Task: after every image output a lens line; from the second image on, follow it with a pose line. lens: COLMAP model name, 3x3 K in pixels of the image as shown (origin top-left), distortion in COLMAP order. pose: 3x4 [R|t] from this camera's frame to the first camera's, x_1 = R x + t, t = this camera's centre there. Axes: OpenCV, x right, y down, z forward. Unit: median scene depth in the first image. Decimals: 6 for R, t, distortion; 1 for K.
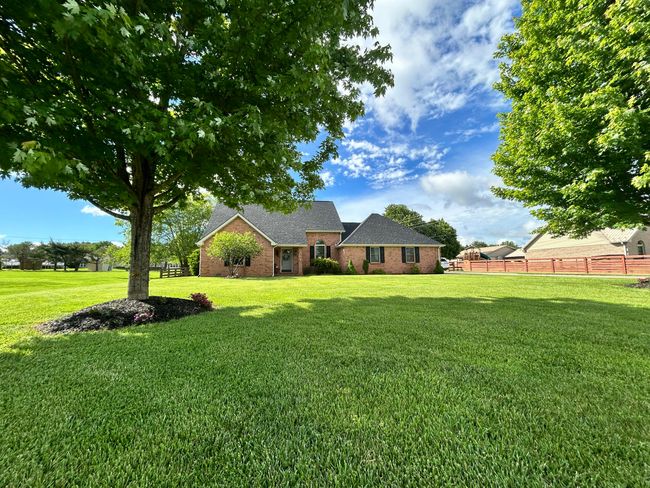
lens RADIAL K [[263.2, 0, 323.4], [0, 263.2, 243.4], [0, 0, 1]] dist [-0.003292, 0.002354]
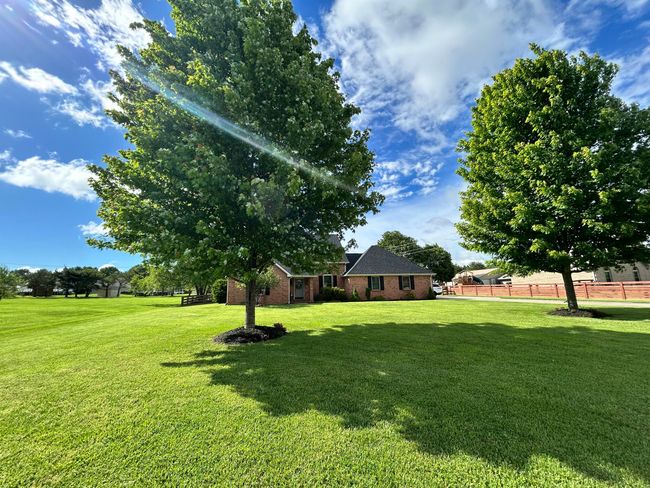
lens RADIAL K [[263.2, 0, 323.4], [0, 263.2, 243.4], [0, 0, 1]] dist [-0.003292, 0.002354]
pose [[0.999929, -0.009727, 0.006856, -0.038385], [0.010244, 0.996747, -0.079939, -0.039661], [-0.006056, 0.080004, 0.996776, -0.159168]]
